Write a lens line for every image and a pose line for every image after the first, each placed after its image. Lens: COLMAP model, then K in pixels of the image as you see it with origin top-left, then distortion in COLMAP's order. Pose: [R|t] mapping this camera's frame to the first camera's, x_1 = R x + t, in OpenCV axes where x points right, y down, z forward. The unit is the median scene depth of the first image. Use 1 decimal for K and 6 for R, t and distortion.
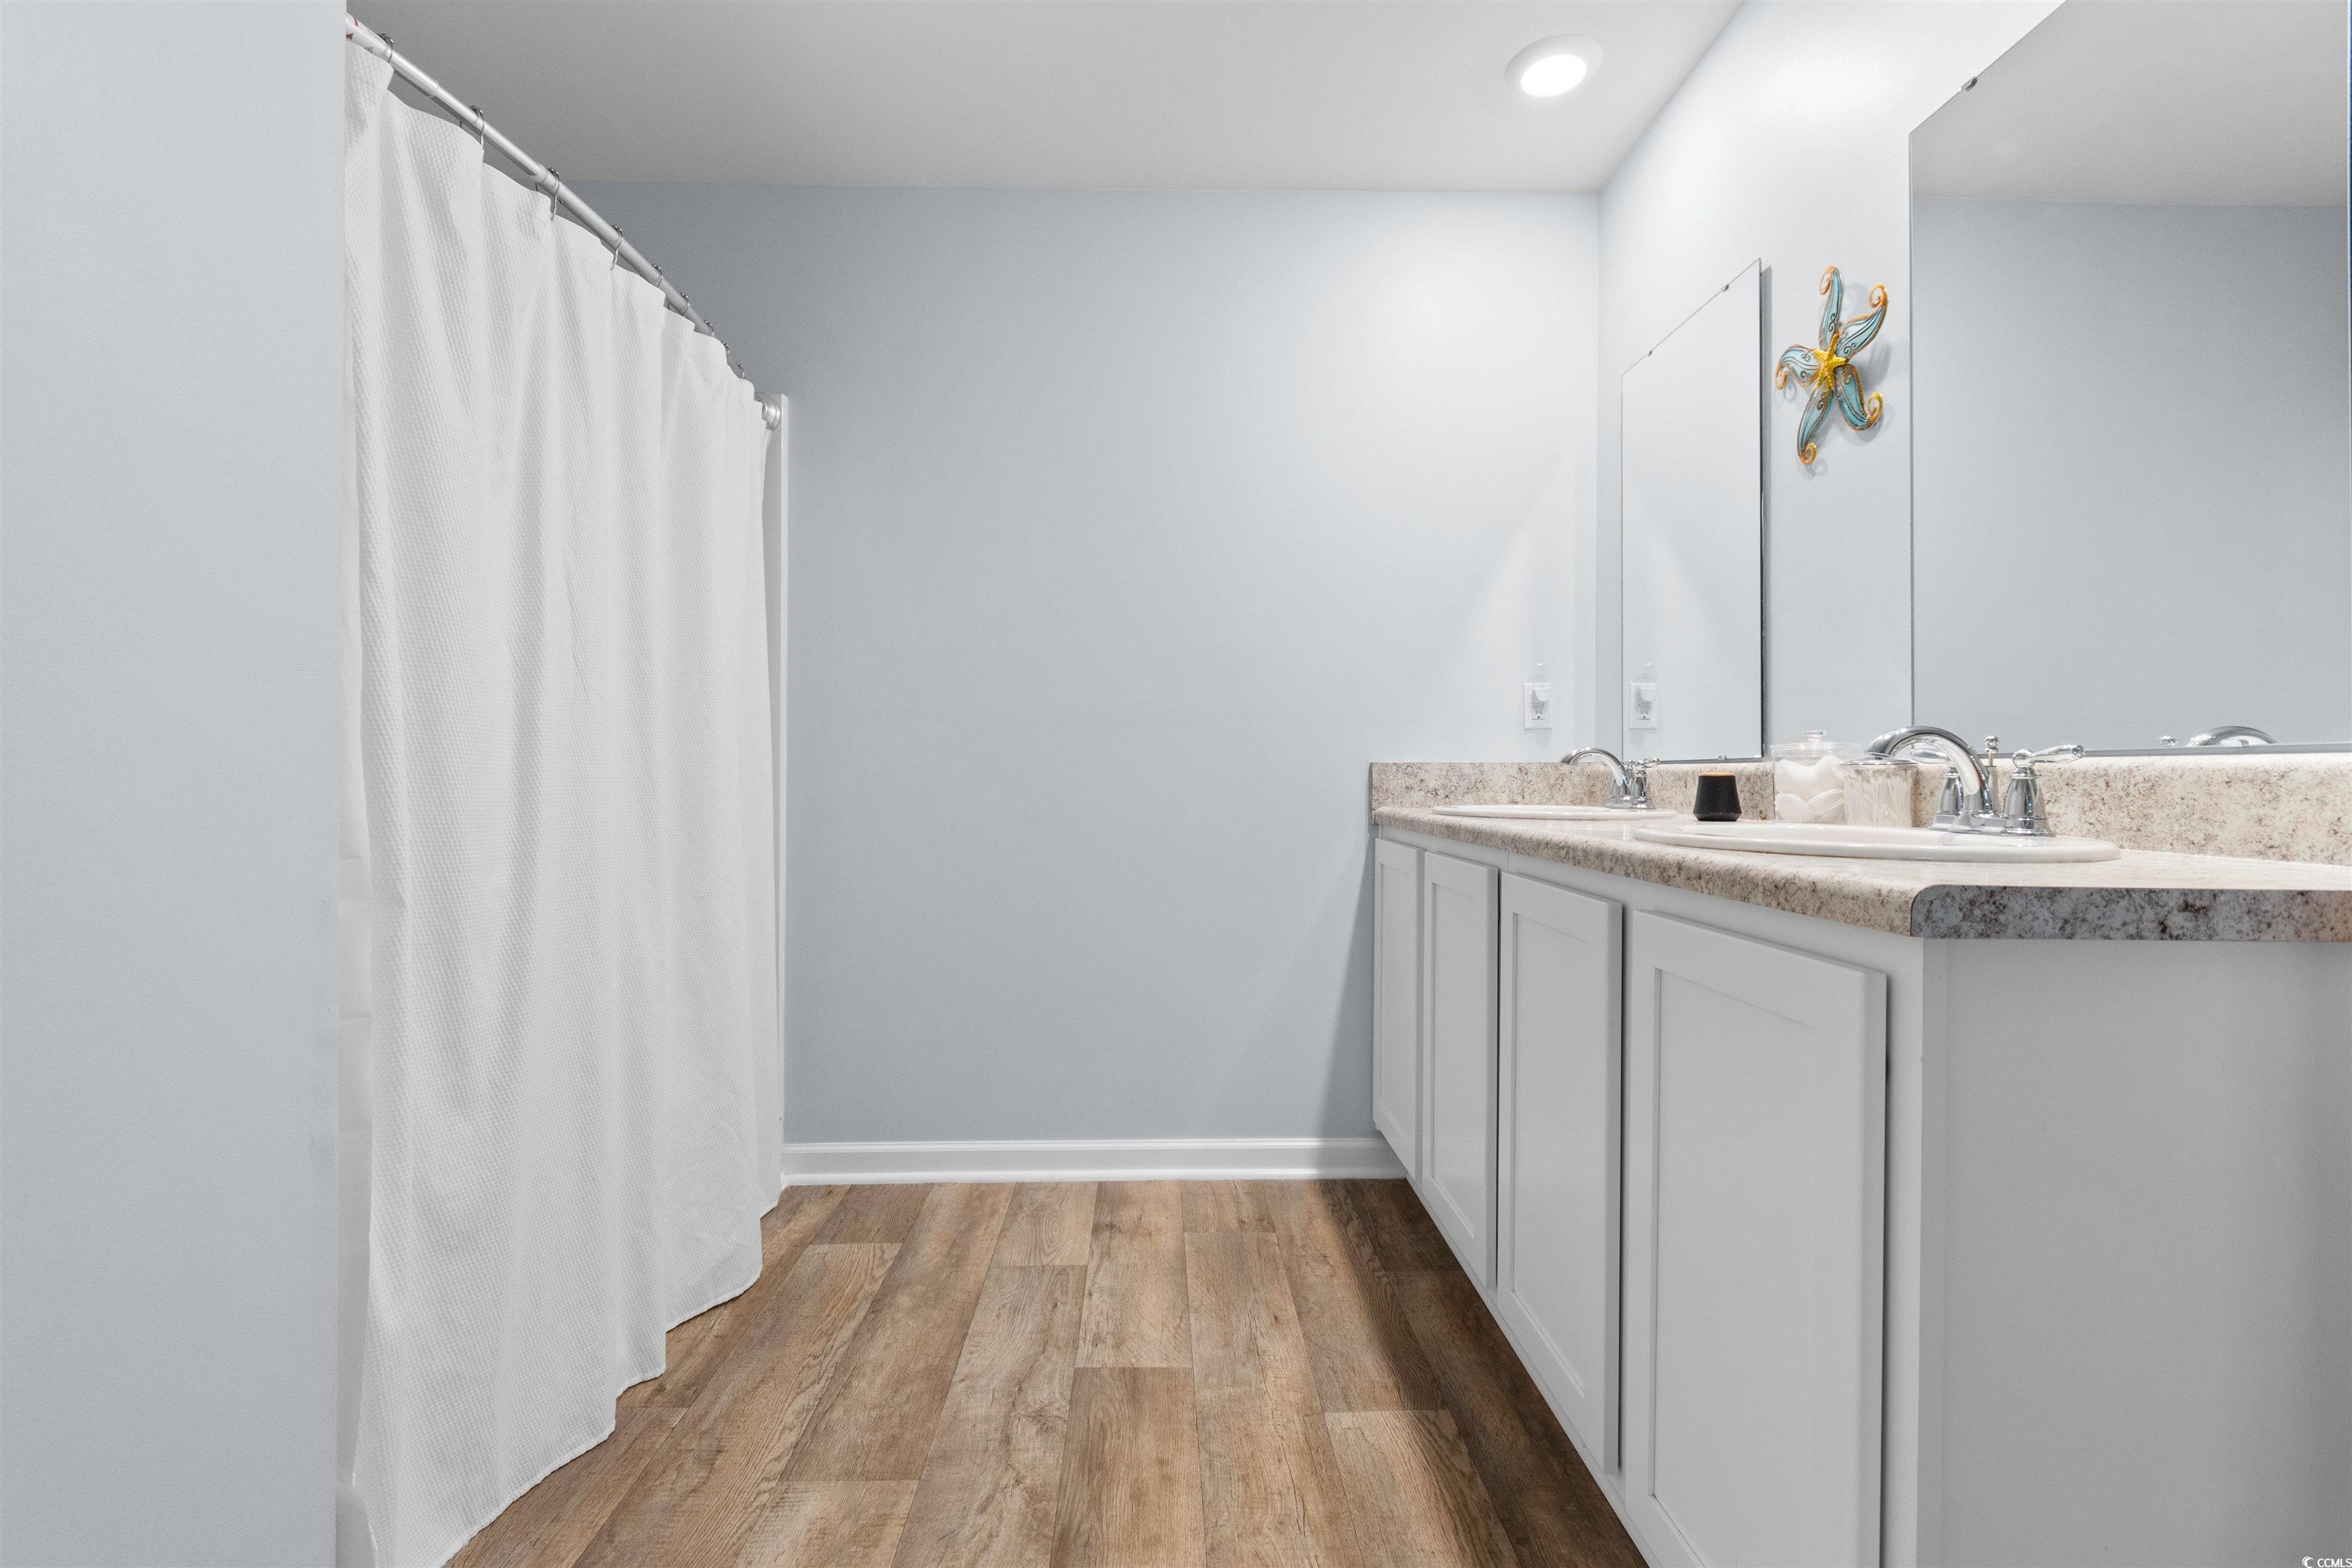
lens RADIAL K [[1030.5, 0, 1179.9], [0, 1030.5, 775.5], [0, 0, 1]] dist [0.001766, -0.000150]
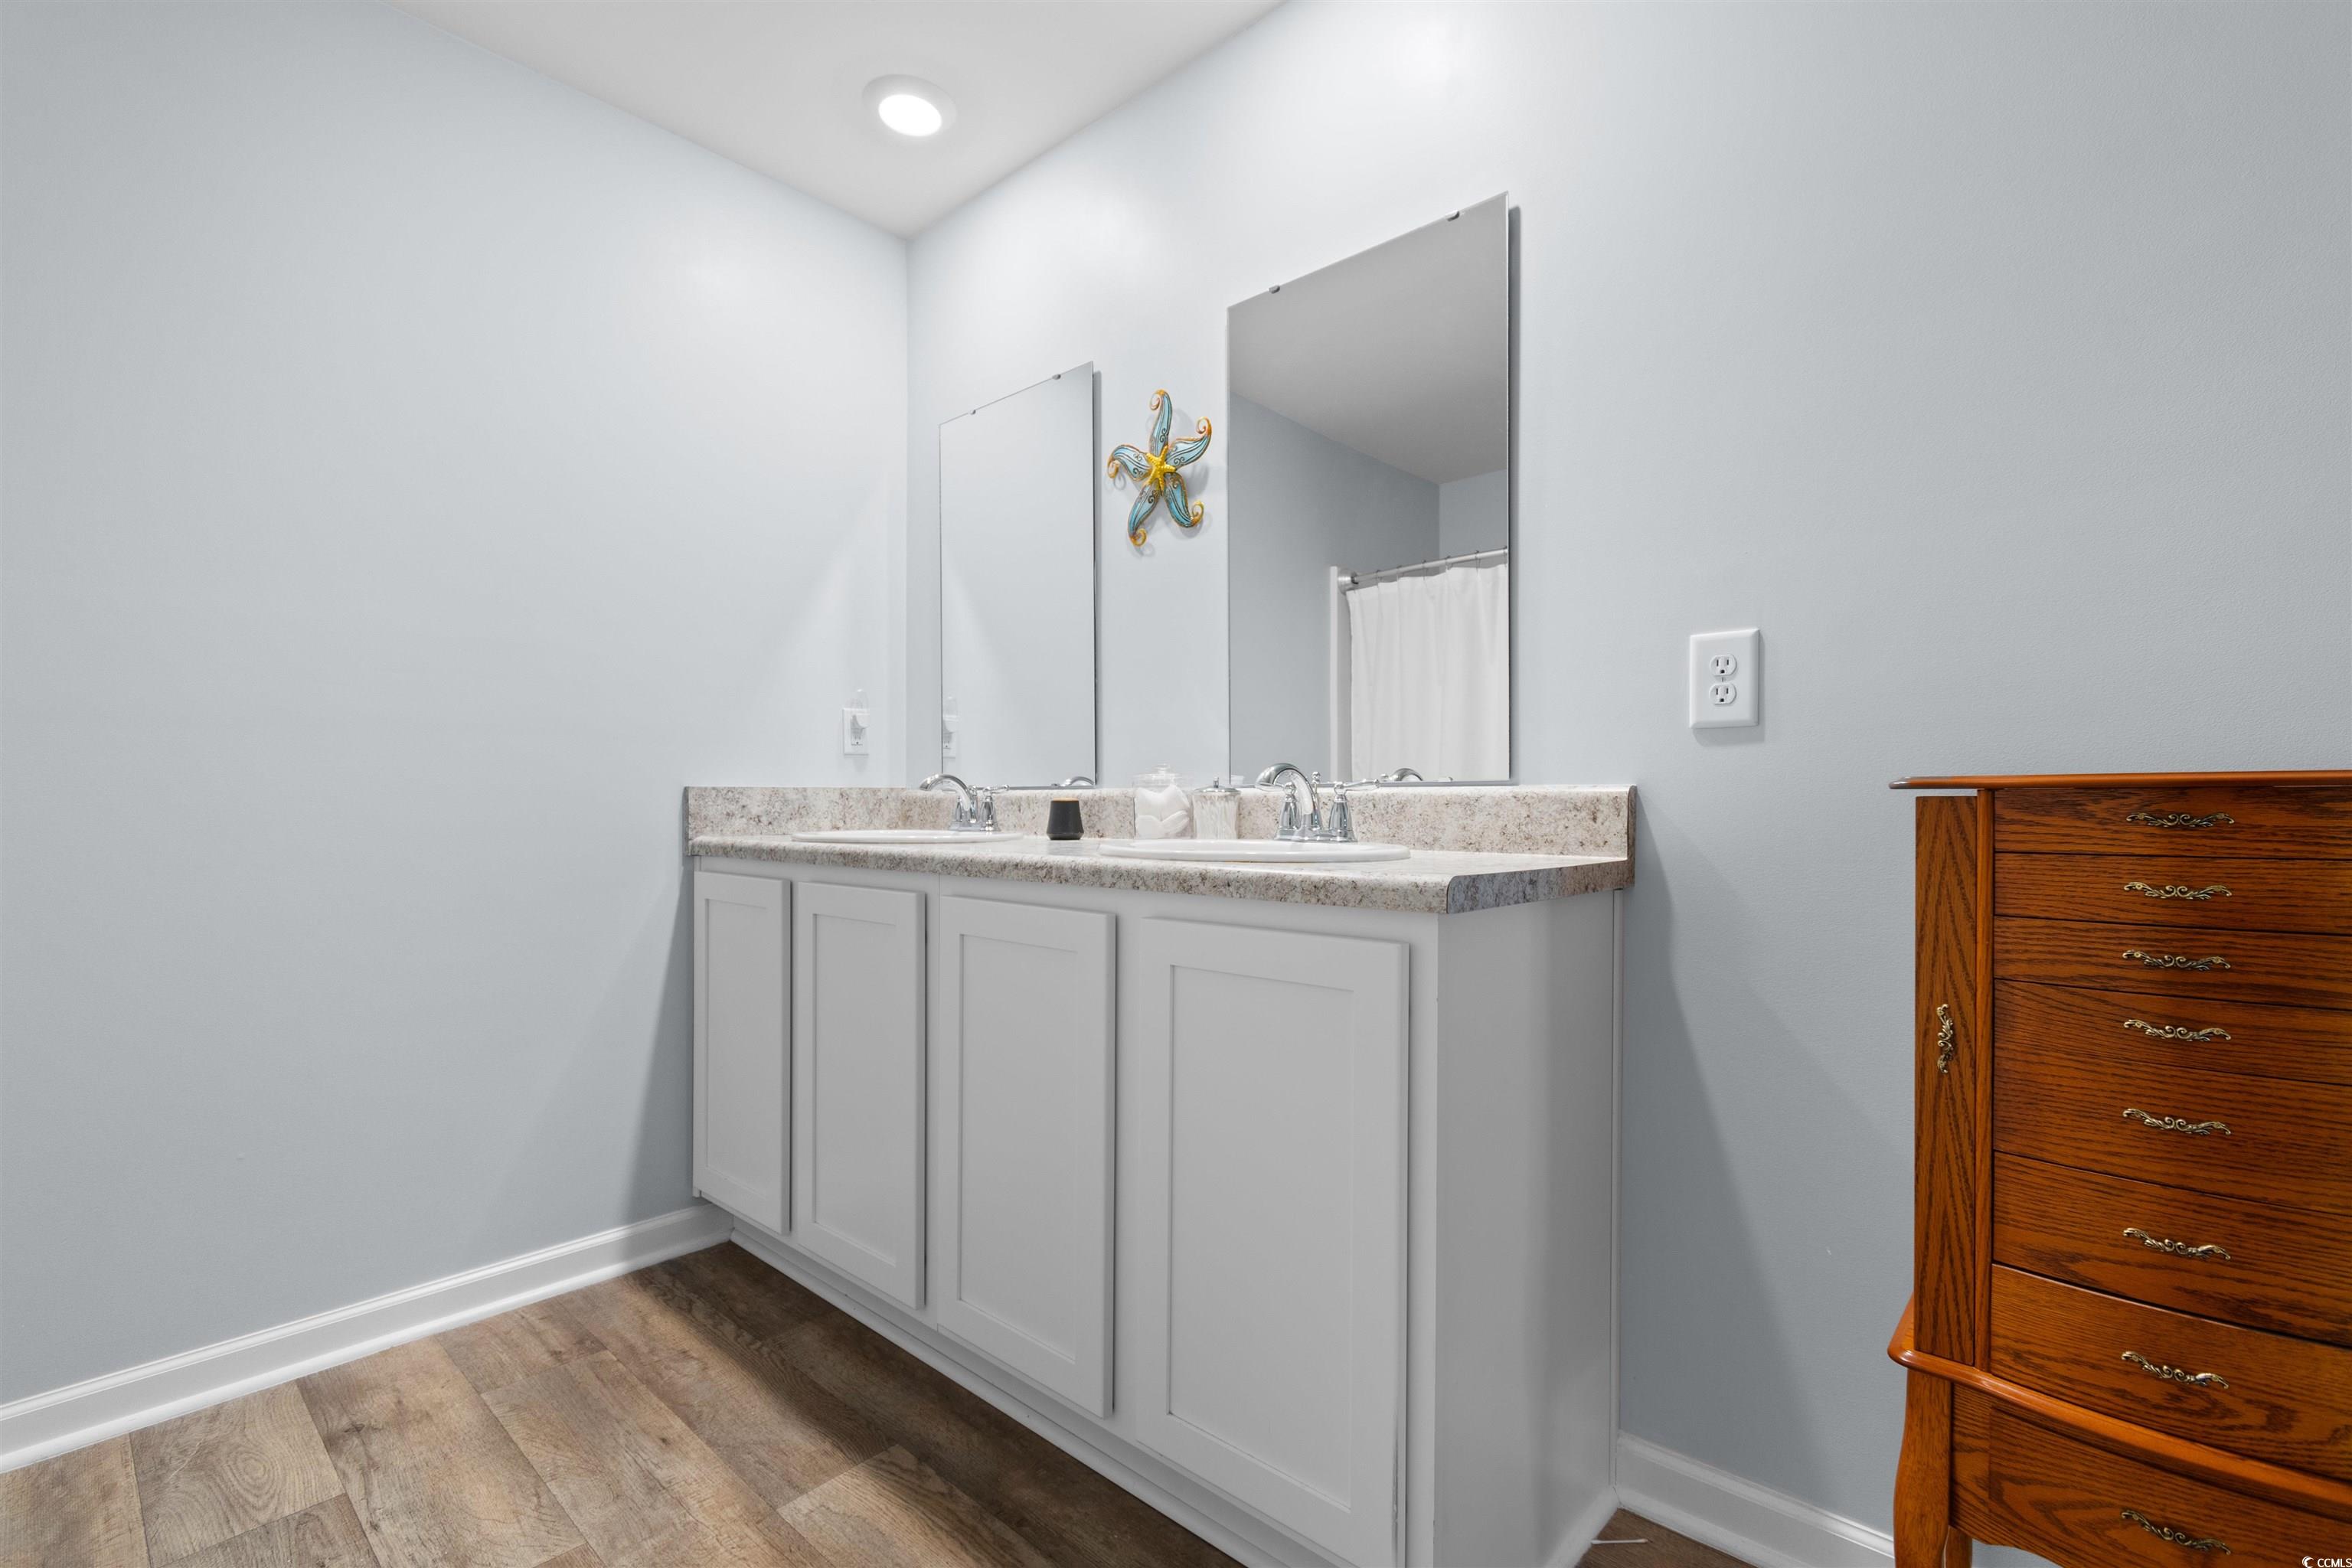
lens RADIAL K [[1030.9, 0, 1171.8], [0, 1030.9, 811.8], [0, 0, 1]] dist [-0.001965, -0.000798]
pose [[0.689118, -0.010797, 0.724569, -0.250677], [0.002502, 0.999918, 0.012521, -0.001526], [-0.724645, -0.006816, 0.689089, 0.126872]]
